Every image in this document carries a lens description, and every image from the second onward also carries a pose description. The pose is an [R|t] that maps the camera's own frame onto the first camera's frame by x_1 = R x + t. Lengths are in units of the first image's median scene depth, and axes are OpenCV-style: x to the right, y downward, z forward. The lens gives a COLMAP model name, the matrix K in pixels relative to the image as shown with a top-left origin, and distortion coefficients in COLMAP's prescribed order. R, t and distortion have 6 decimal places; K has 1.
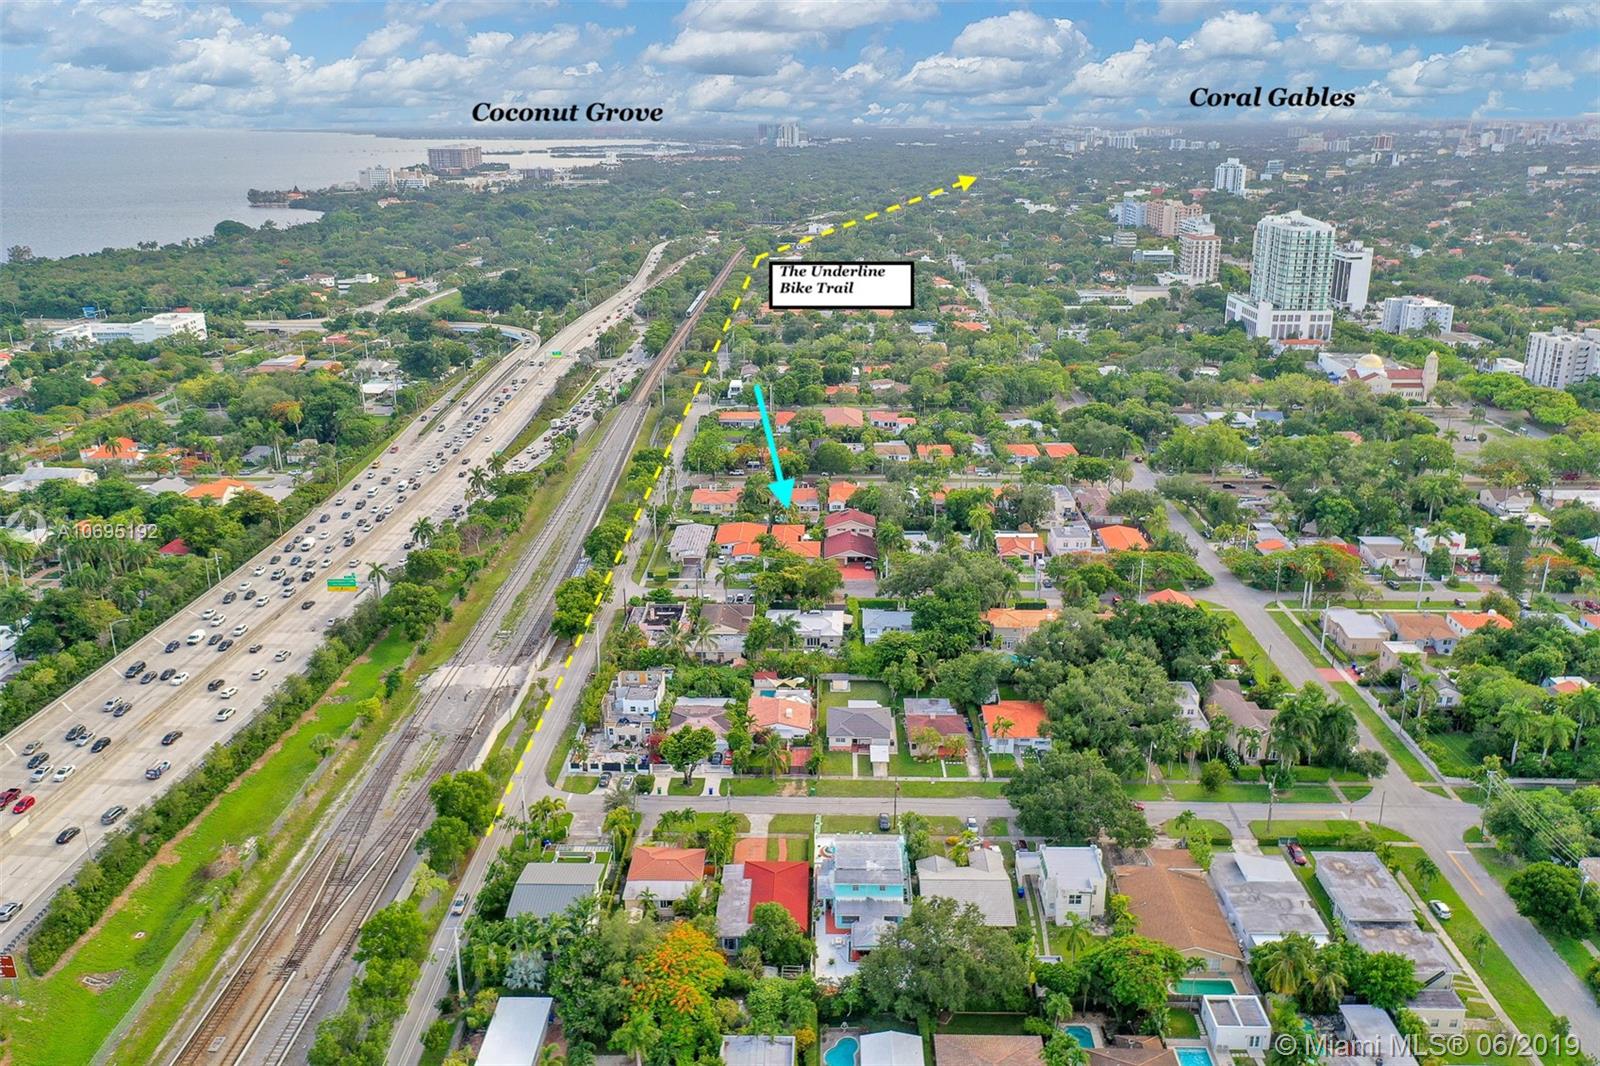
lens RADIAL K [[1183.2, 0, 800.0], [0, 1183.2, 533.0], [0, 0, 1]] dist [0.026969, 0.003552]
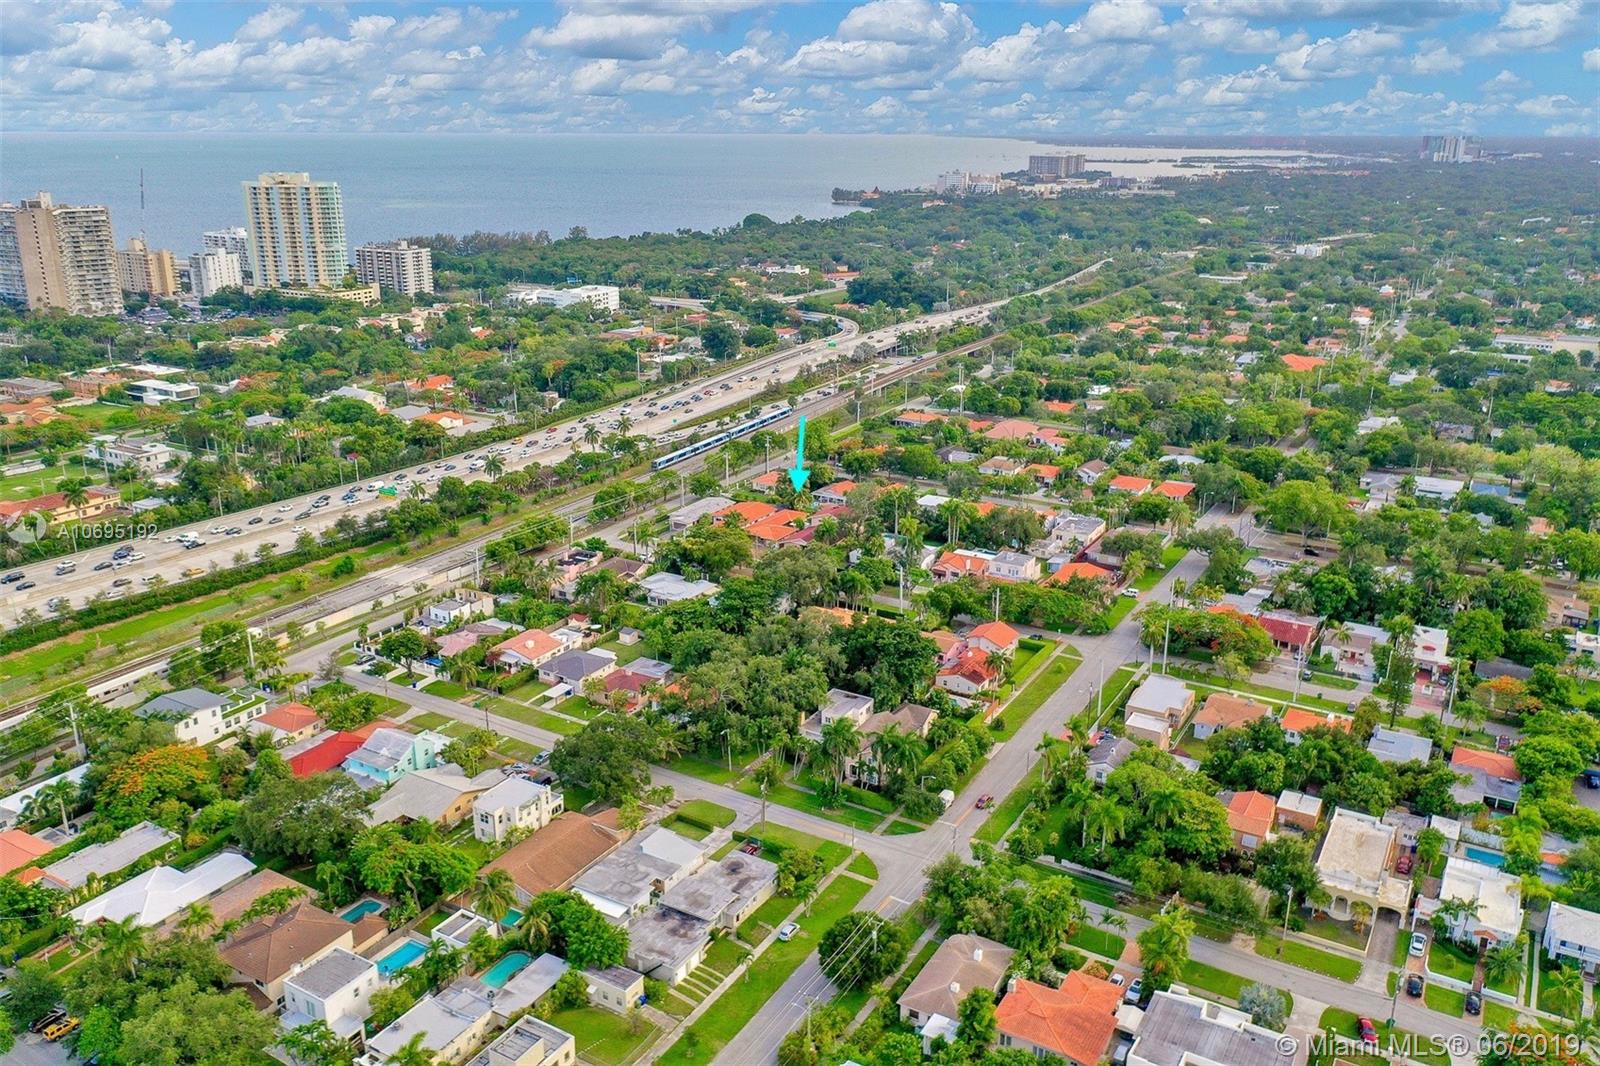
lens RADIAL K [[1286.0, 0, 792.2], [0, 1286.0, 544.3], [0, 0, 1]] dist [0.014155, 0.012189]
pose [[0.886351, 0.166113, -0.432191, 0.624698], [-0.175289, 0.984337, 0.018843, 0.000237], [0.428551, 0.059057, 0.901585, 0.038273]]
